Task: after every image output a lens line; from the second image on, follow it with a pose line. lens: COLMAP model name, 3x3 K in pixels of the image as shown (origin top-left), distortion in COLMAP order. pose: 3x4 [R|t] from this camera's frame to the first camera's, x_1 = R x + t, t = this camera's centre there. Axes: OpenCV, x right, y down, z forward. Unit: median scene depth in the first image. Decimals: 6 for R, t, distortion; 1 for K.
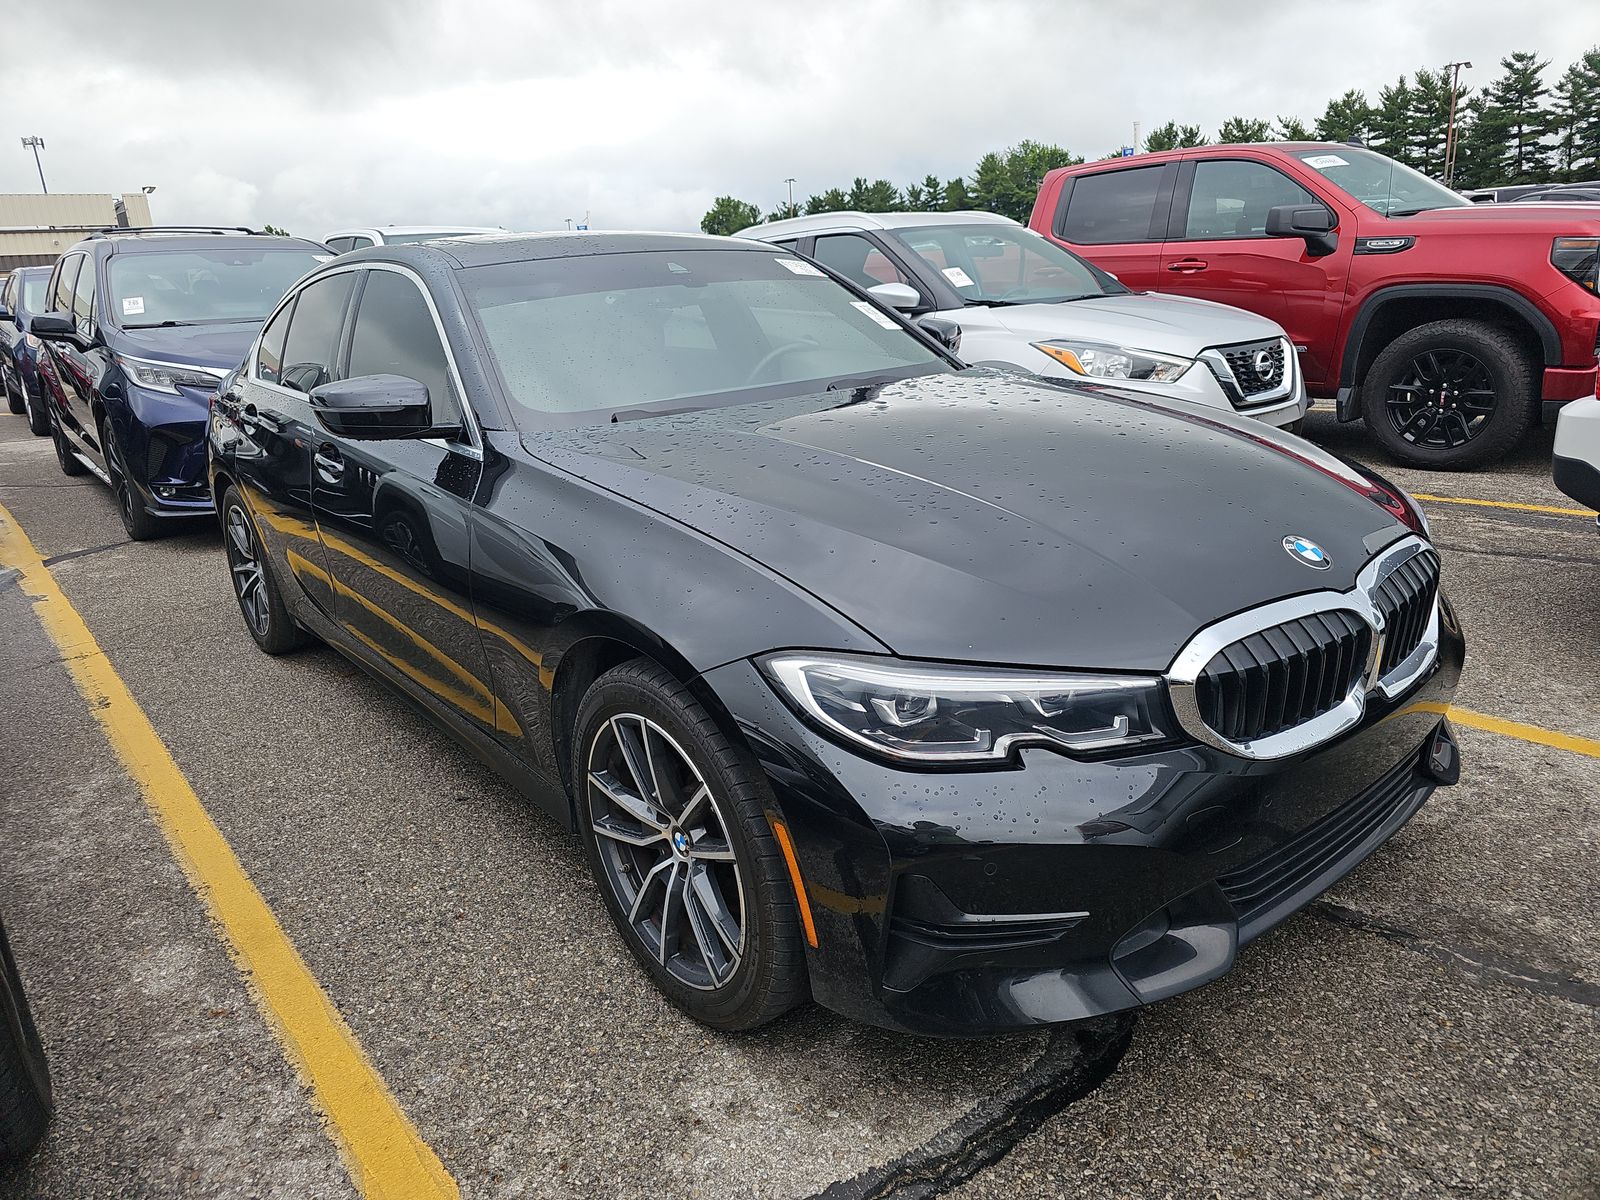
lens RADIAL K [[1059.2, 0, 800.0], [0, 1059.2, 600.0], [0, 0, 1]] dist [0.039354, 0.002258]
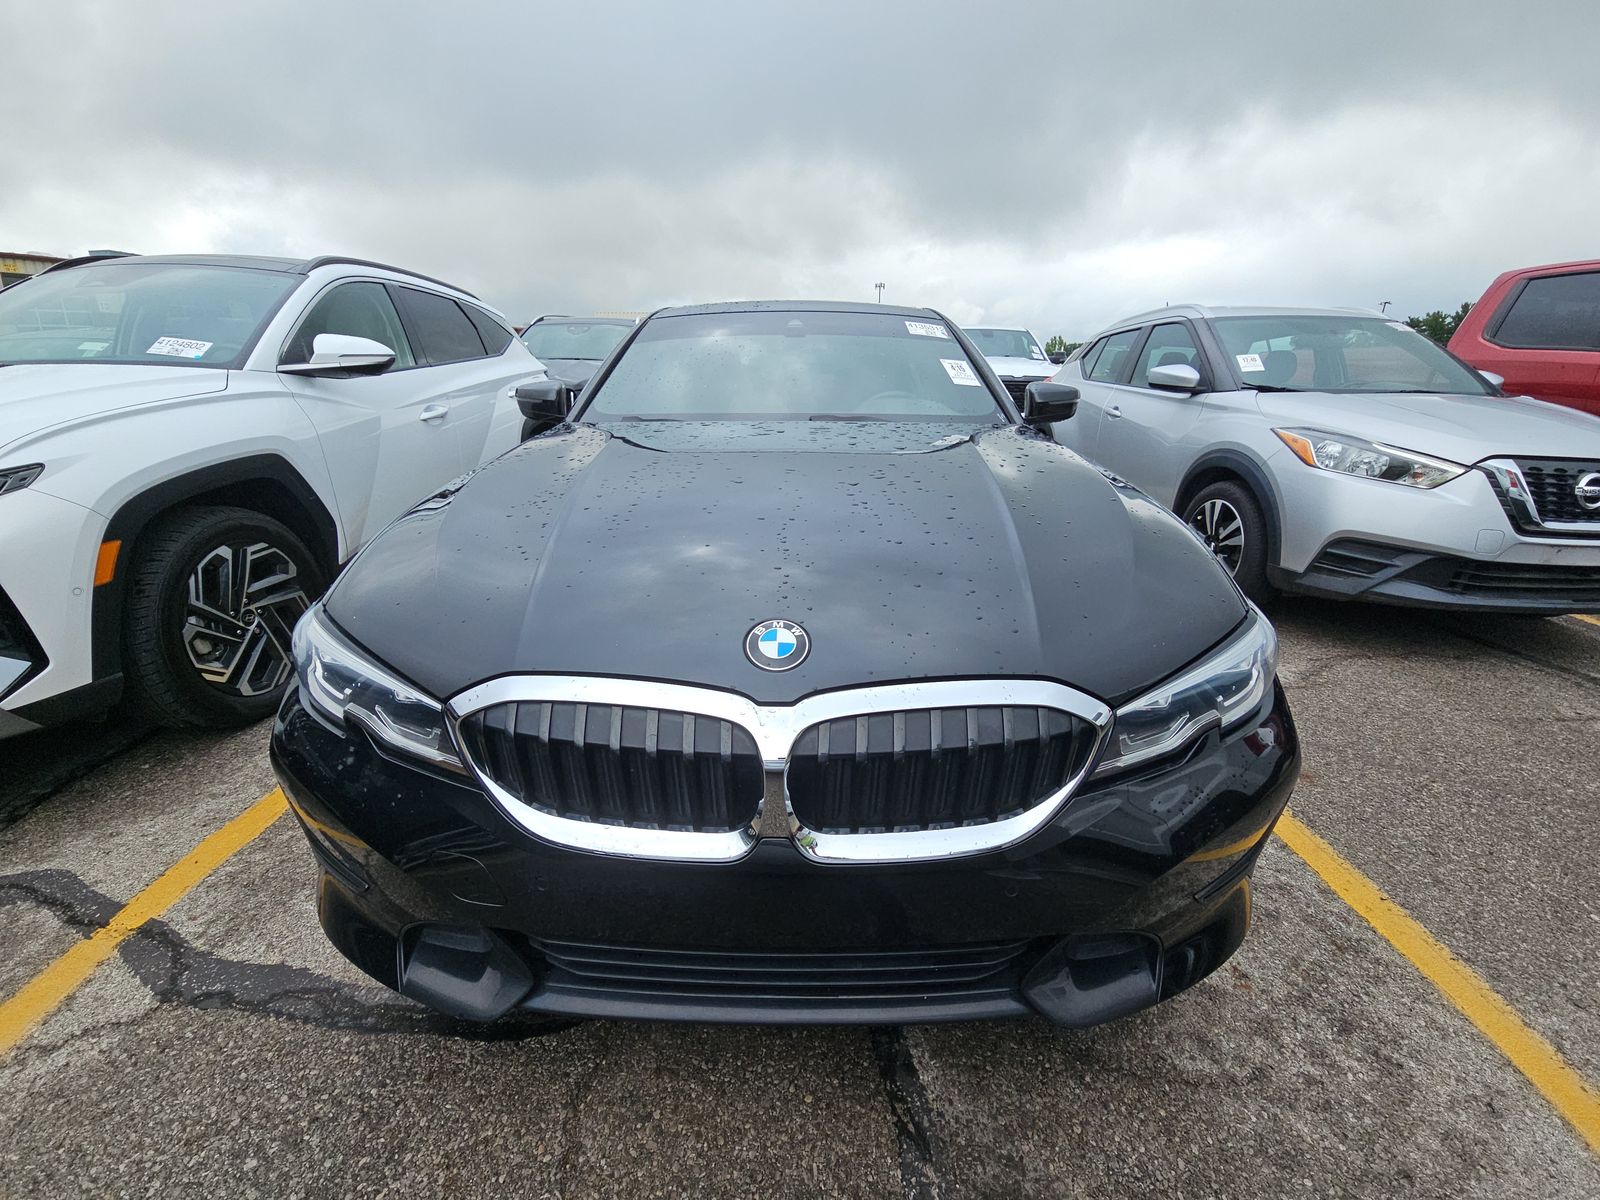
lens RADIAL K [[656.0, 0, 800.0], [0, 656.0, 600.0], [0, 0, 1]] dist [-0.001277, -0.000553]
pose [[0.759950, 0.270967, -0.590806, 0.293781], [-0.241520, 0.961600, 0.130361, -0.055431], [0.603443, 0.043624, 0.796212, 0.233767]]
